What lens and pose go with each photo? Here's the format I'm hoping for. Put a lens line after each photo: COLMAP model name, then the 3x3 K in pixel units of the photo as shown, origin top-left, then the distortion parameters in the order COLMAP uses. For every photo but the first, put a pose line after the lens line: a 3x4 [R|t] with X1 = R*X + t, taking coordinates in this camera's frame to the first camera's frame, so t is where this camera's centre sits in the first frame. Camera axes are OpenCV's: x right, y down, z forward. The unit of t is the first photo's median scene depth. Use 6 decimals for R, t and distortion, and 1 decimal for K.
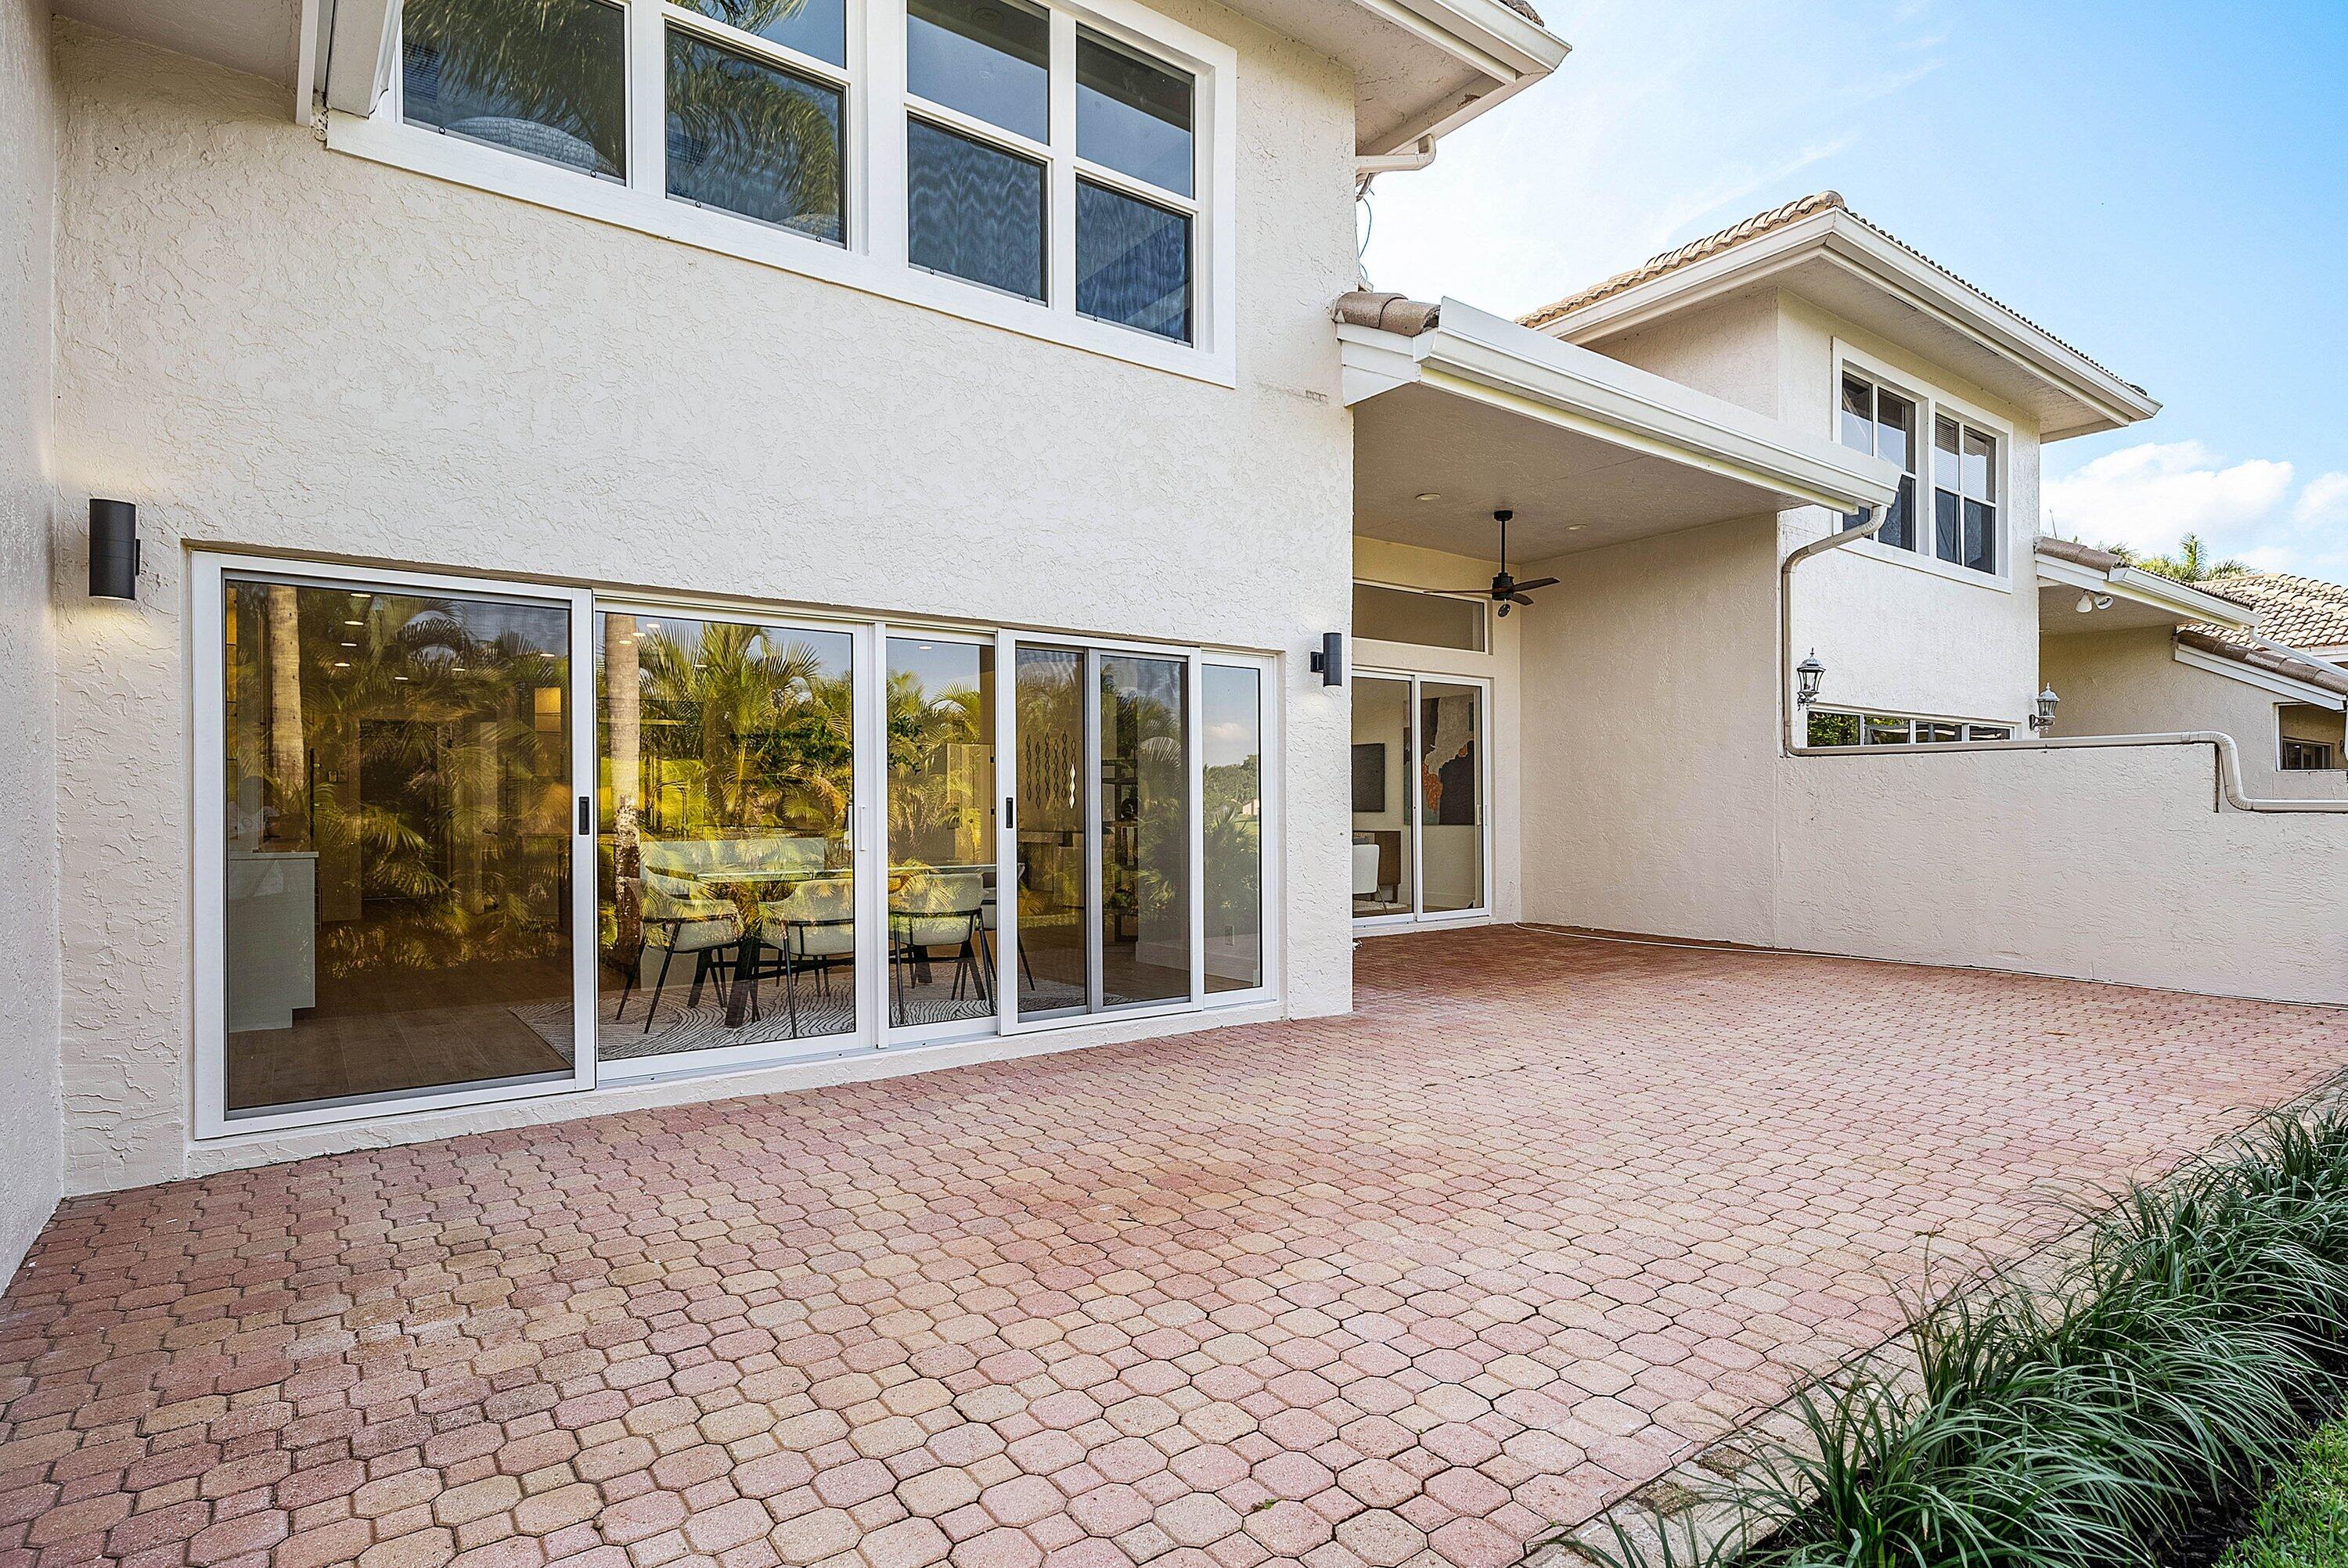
lens RADIAL K [[1214.4, 0, 1174.8], [0, 1214.4, 812.6], [0, 0, 1]] dist [0.002378, 0.000459]
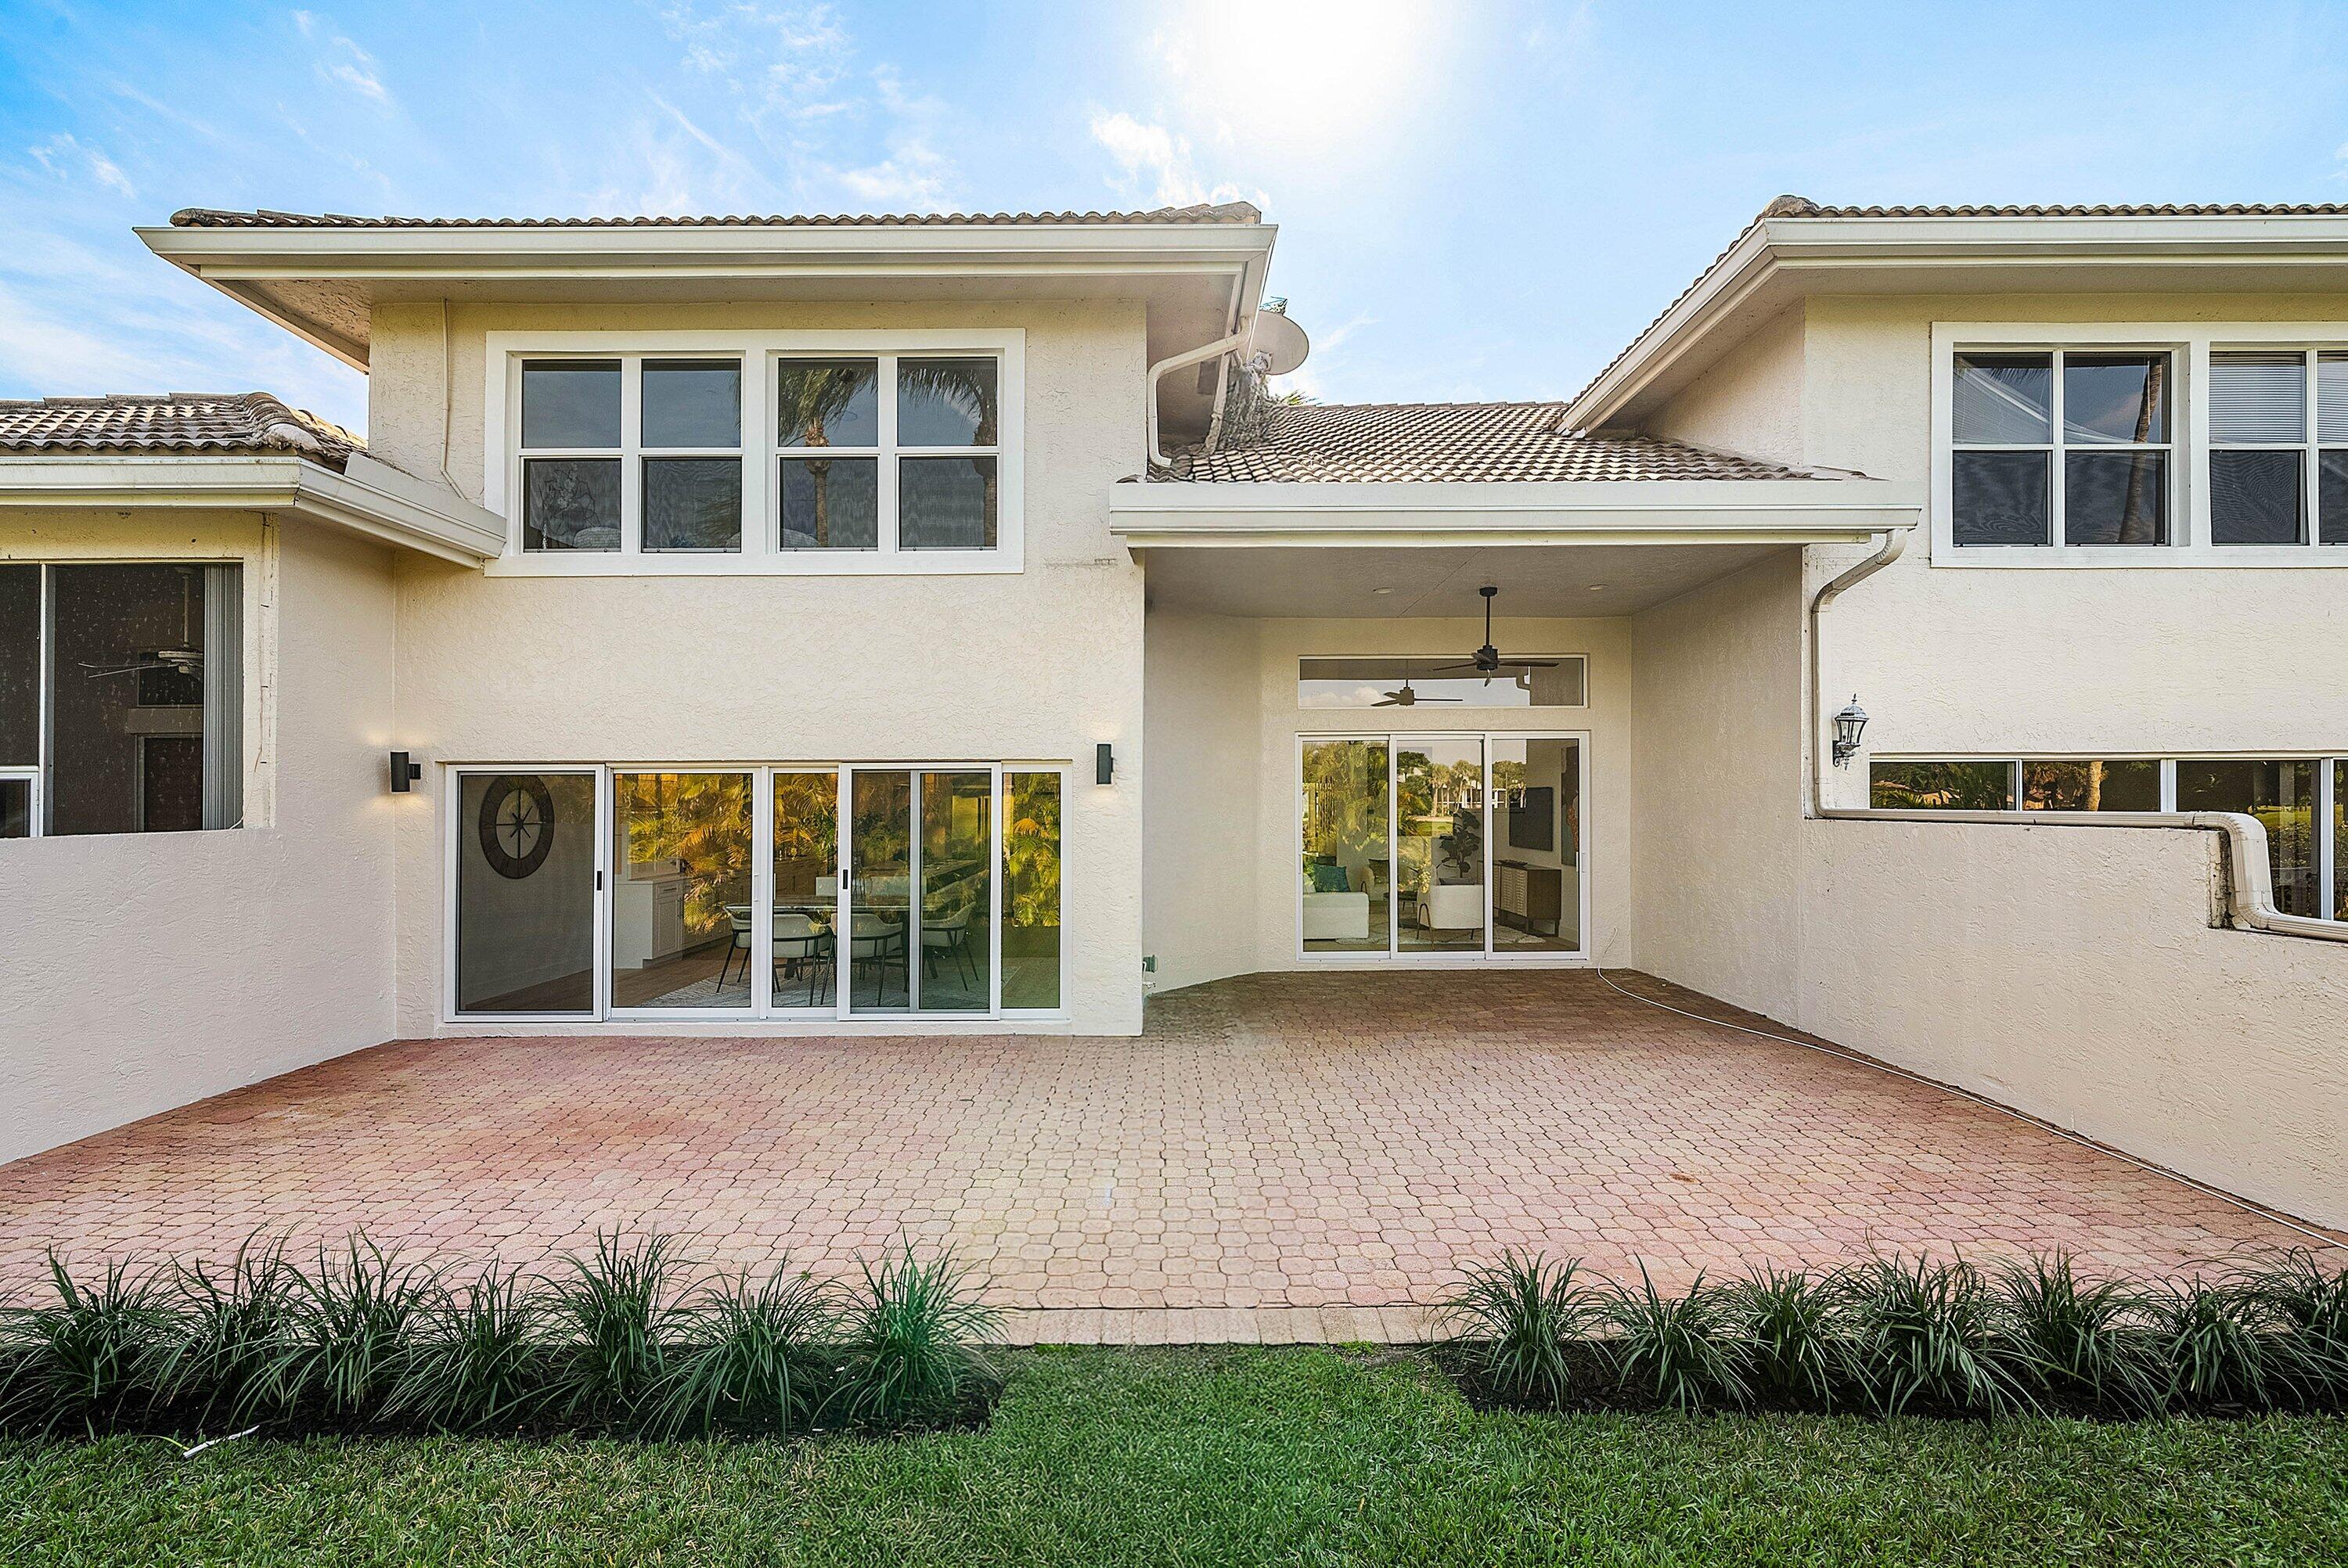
lens RADIAL K [[982.0, 0, 1171.7], [0, 982.0, 793.0], [0, 0, 1]] dist [-0.000293, -0.000167]
pose [[0.799777, -0.004203, -0.600282, 0.935510], [0.000003, 0.999976, -0.006998, -0.099349], [0.600297, 0.005595, 0.799758, 0.227201]]
